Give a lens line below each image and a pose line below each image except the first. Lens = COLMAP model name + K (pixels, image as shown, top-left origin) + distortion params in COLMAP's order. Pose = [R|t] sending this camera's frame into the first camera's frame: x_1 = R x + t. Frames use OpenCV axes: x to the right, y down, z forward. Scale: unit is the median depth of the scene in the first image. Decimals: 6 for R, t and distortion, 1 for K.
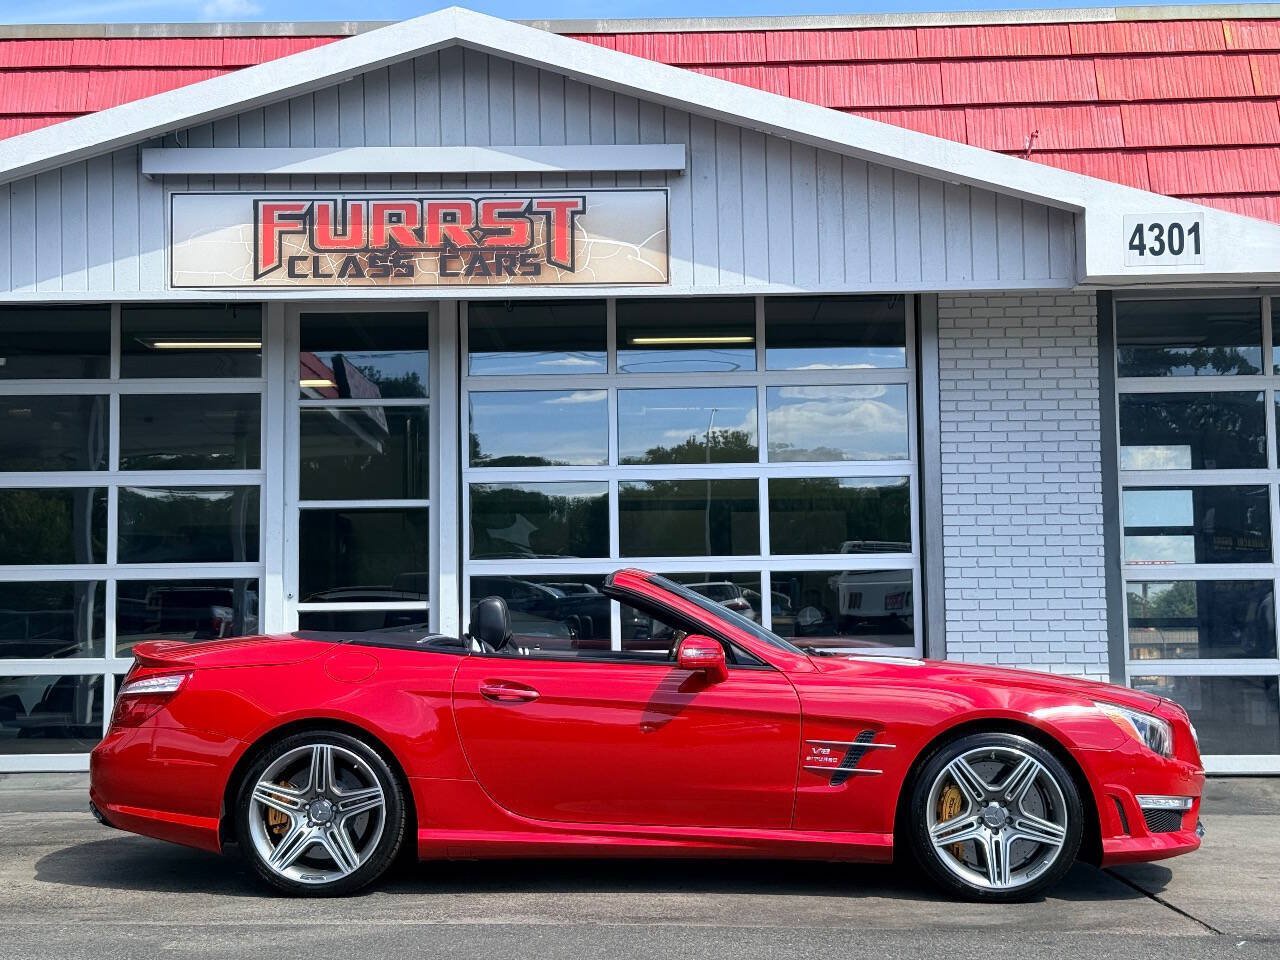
lens RADIAL K [[1786.0, 0, 640.0], [0, 1786.0, 480.0], [0, 0, 1]] dist [0.158546, -0.247638]
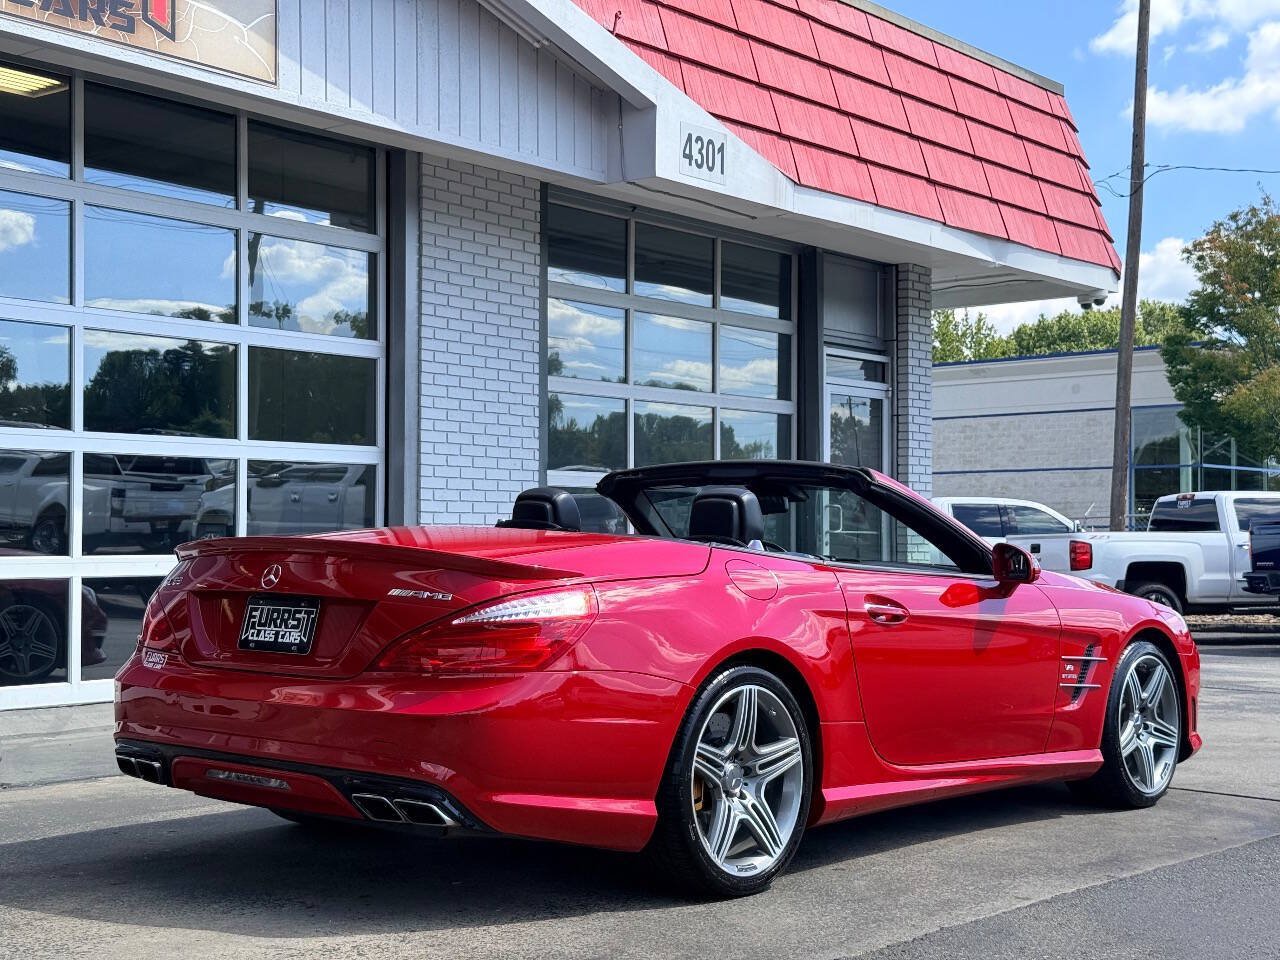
lens RADIAL K [[1786.0, 0, 640.0], [0, 1786.0, 480.0], [0, 0, 1]] dist [0.158546, -0.247638]
pose [[0.615494, 0.040291, 0.787111, -0.495922], [-0.082278, 0.996520, 0.013329, 0.037212], [-0.783835, -0.072966, 0.616667, 0.378788]]
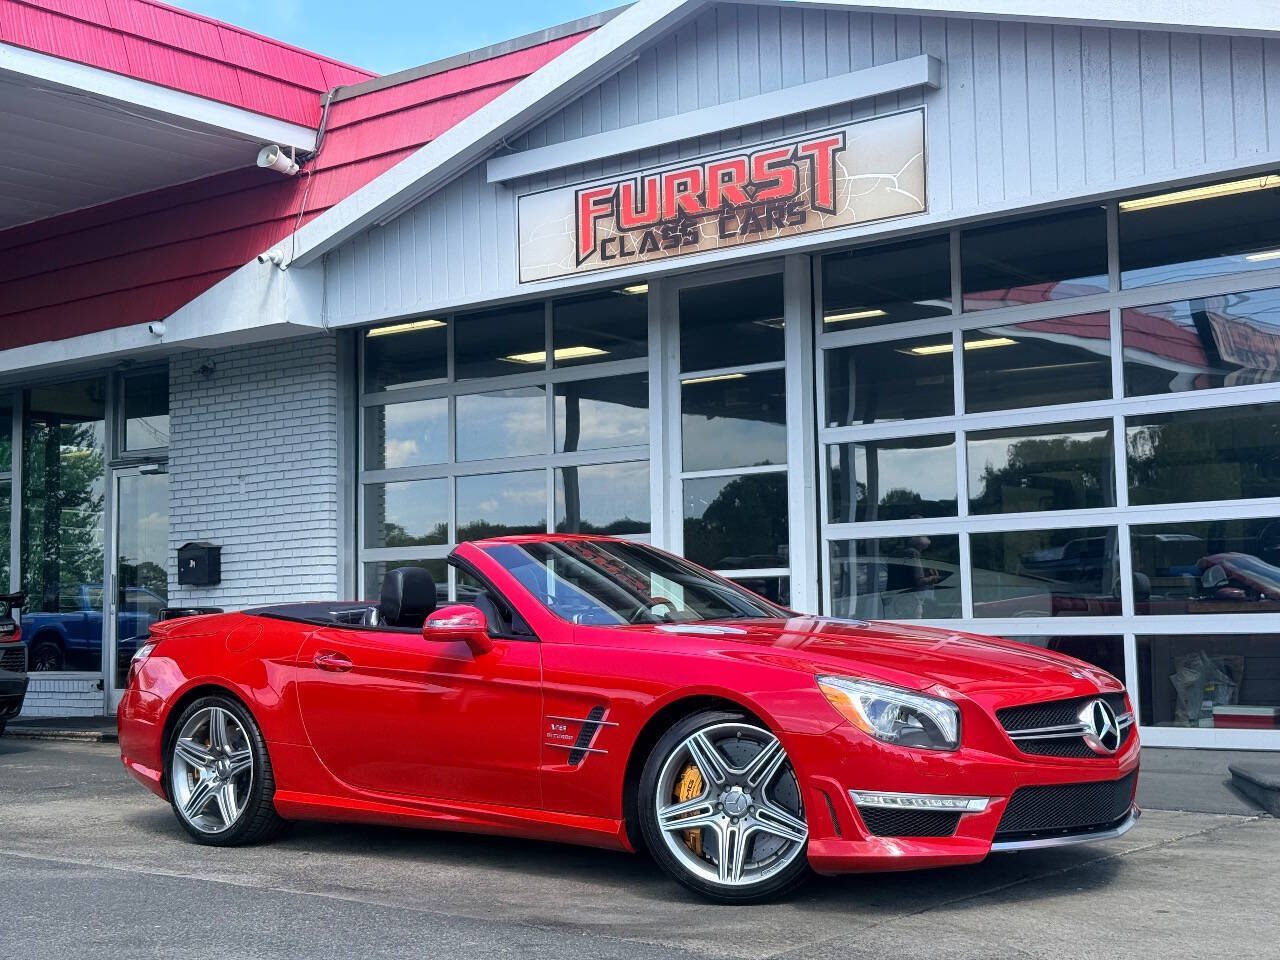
lens RADIAL K [[1786.0, 0, 640.0], [0, 1786.0, 480.0], [0, 0, 1]] dist [0.158546, -0.247638]
pose [[0.797470, -0.053460, -0.600986, 0.438406], [0.063781, 0.997955, -0.004139, 0.020056], [0.599978, -0.035030, 0.799249, 0.181050]]
